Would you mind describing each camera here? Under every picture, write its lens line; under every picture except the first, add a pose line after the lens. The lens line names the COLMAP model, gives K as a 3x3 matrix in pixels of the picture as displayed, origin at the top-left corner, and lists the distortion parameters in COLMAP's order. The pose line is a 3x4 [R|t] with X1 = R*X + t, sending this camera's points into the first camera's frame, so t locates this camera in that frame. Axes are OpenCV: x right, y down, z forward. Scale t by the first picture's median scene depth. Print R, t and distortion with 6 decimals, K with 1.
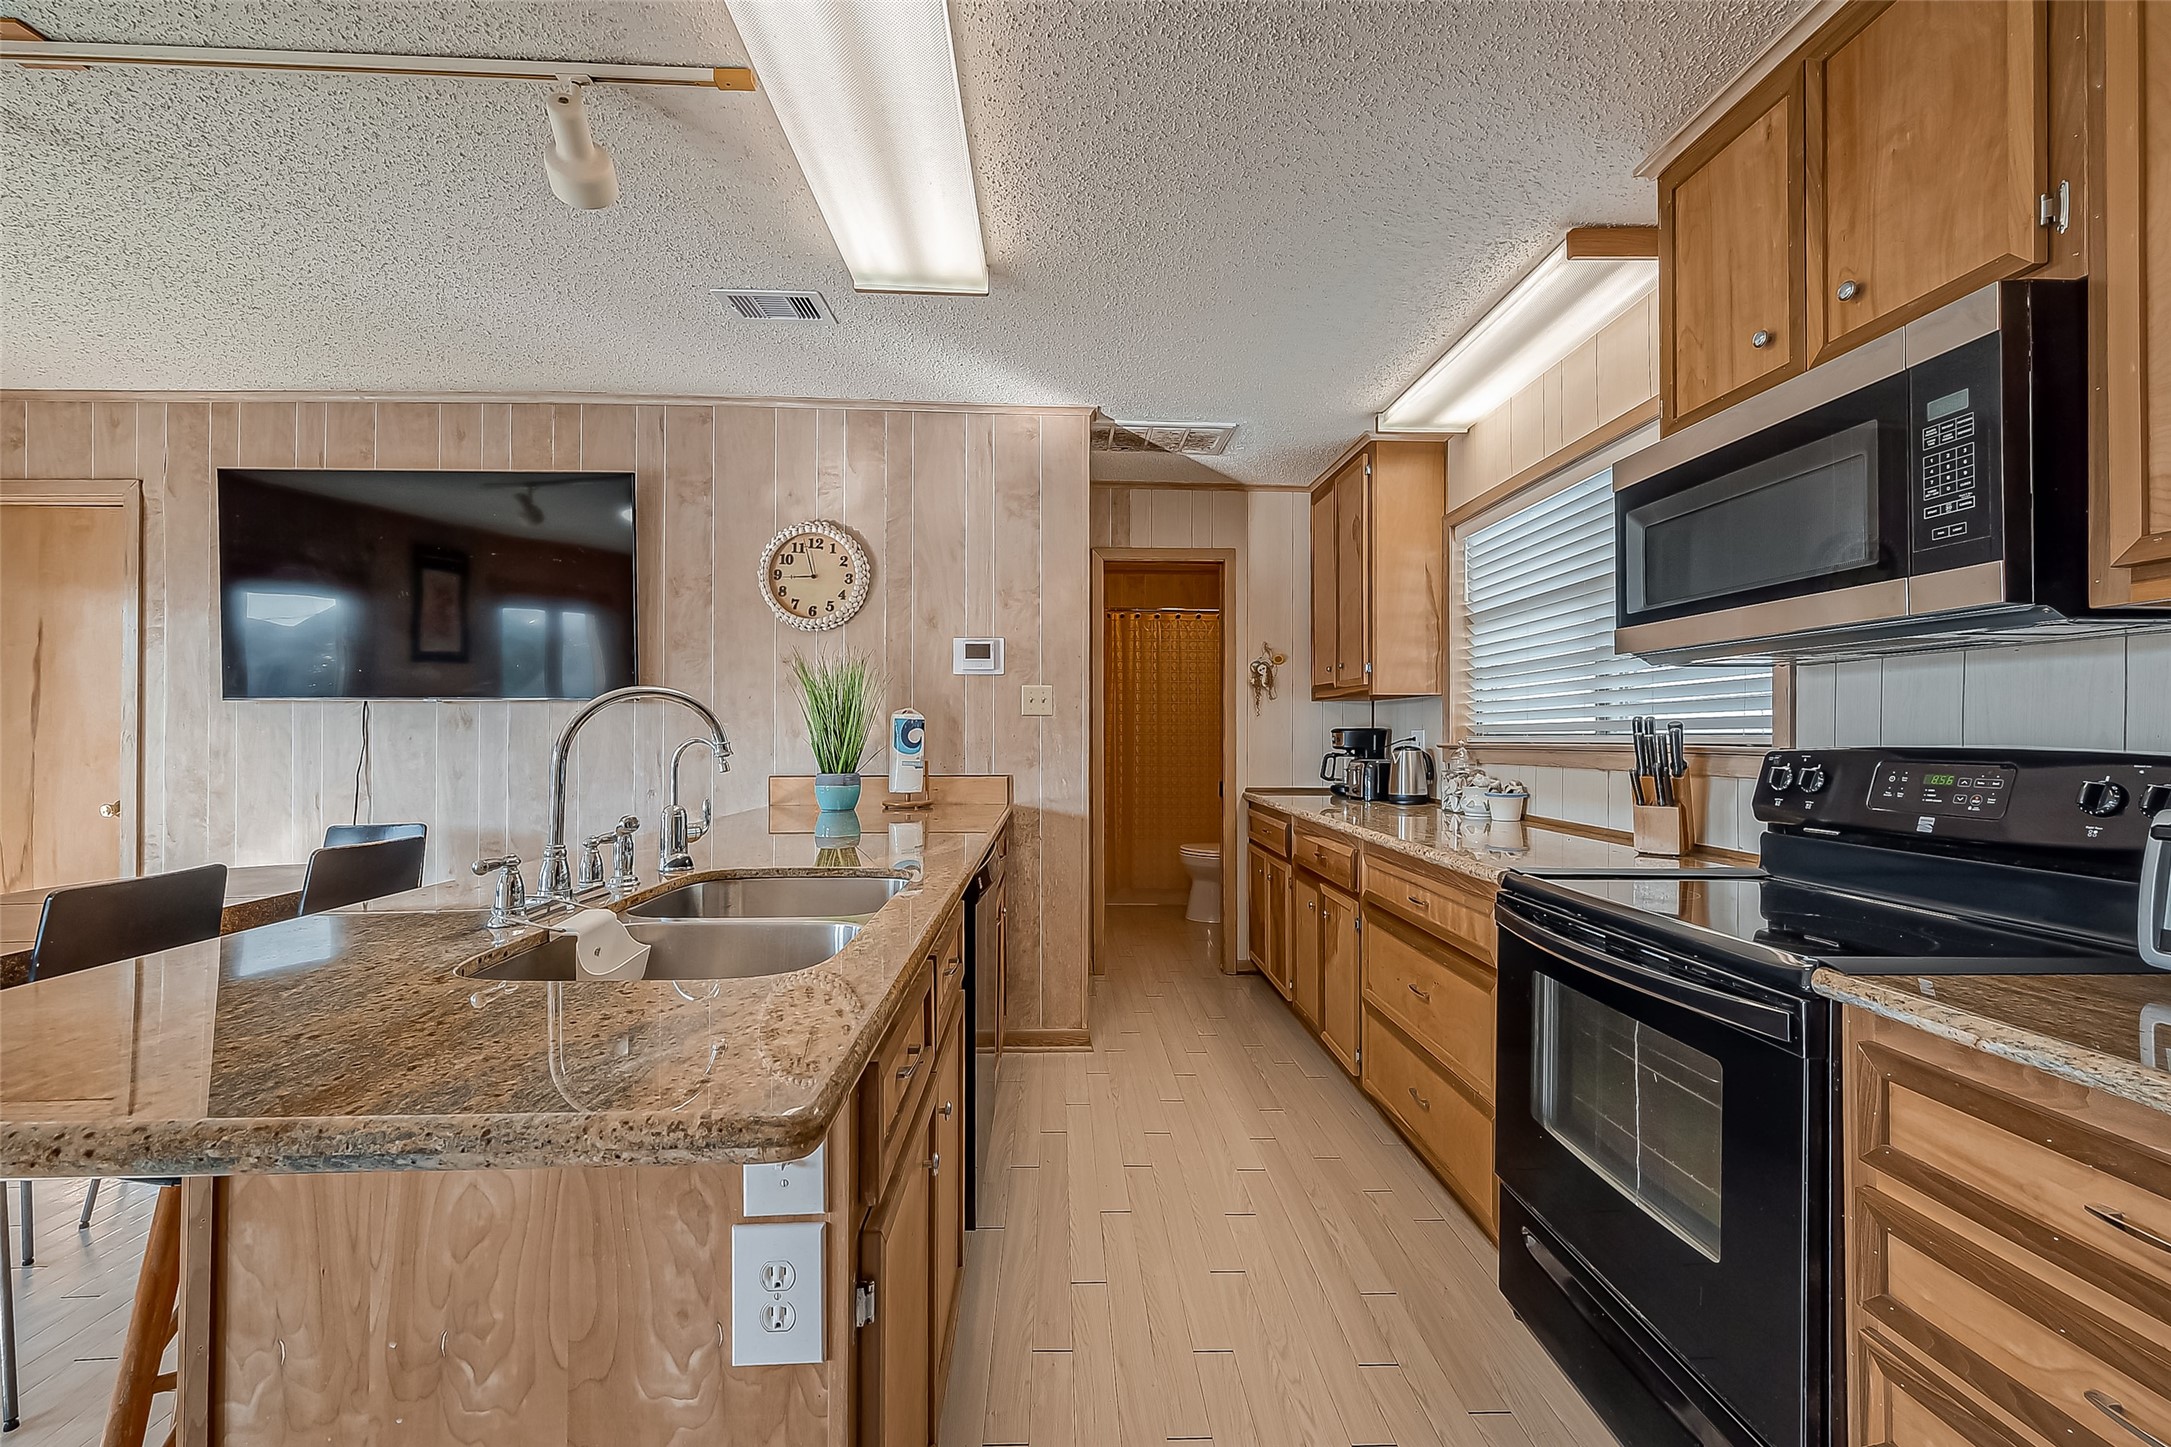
lens RADIAL K [[852.4, 0, 1091.0], [0, 852.4, 723.2], [0, 0, 1]] dist [0.000514, 0.000096]
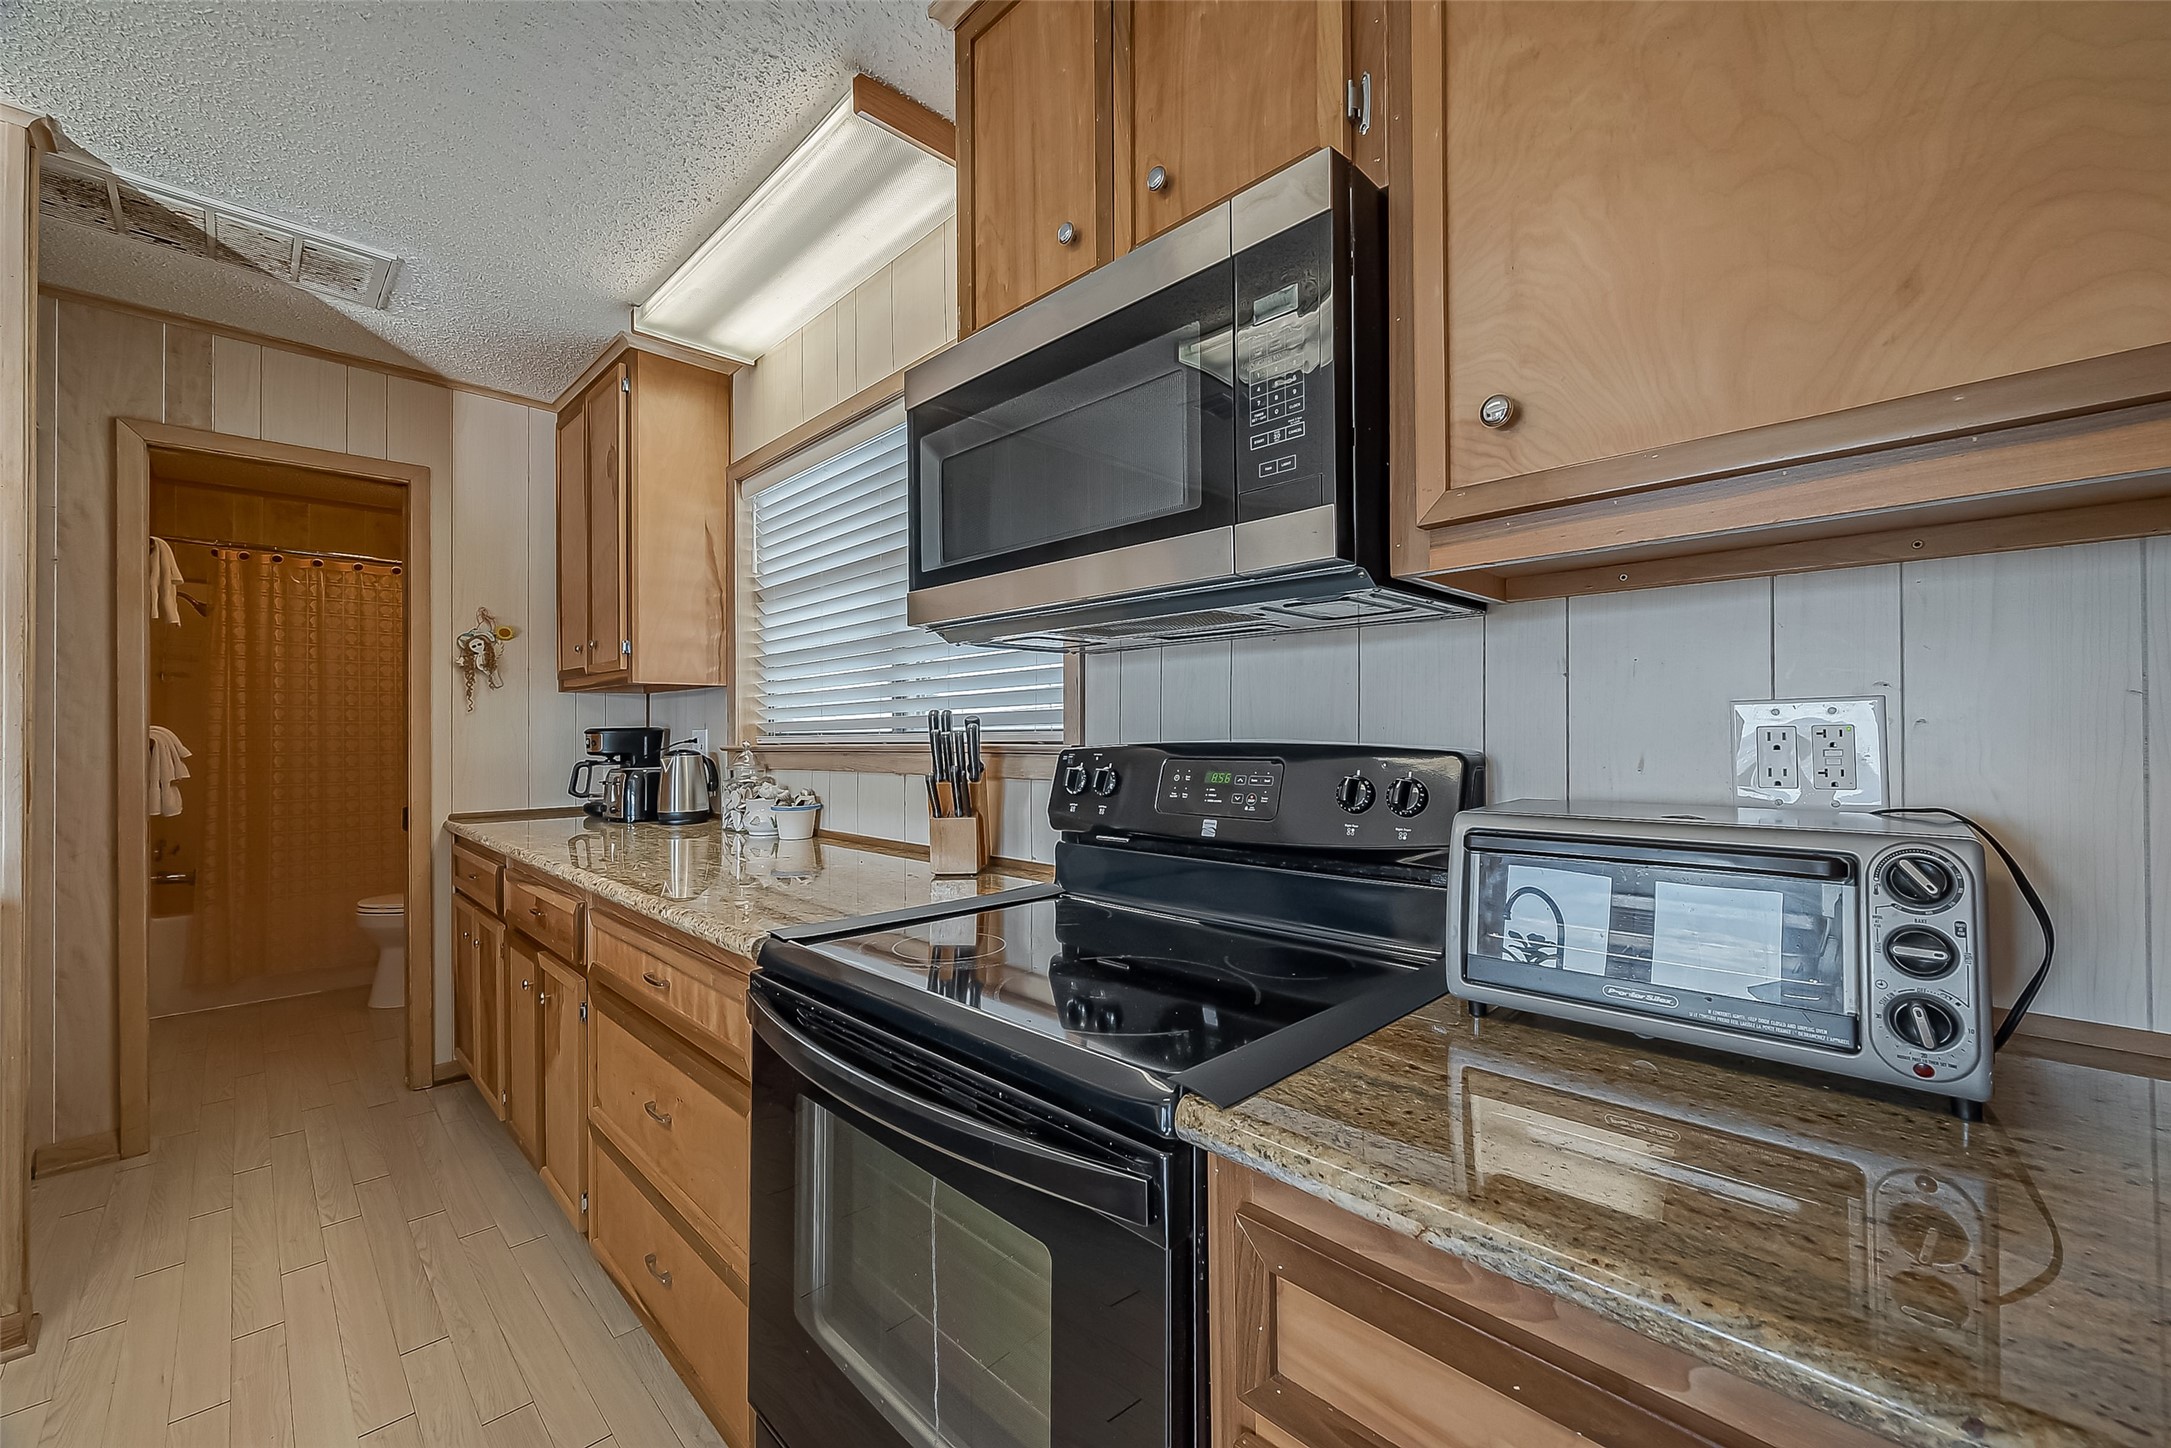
lens RADIAL K [[793.1, 0, 1108.7], [0, 793.1, 726.8], [0, 0, 1]] dist [-0.001117, -0.000038]
pose [[0.705990, -0.002735, 0.708216, 0.220401], [0.001052, 0.999995, 0.002813, 0.006498], [-0.708221, -0.001241, 0.705990, 0.343958]]
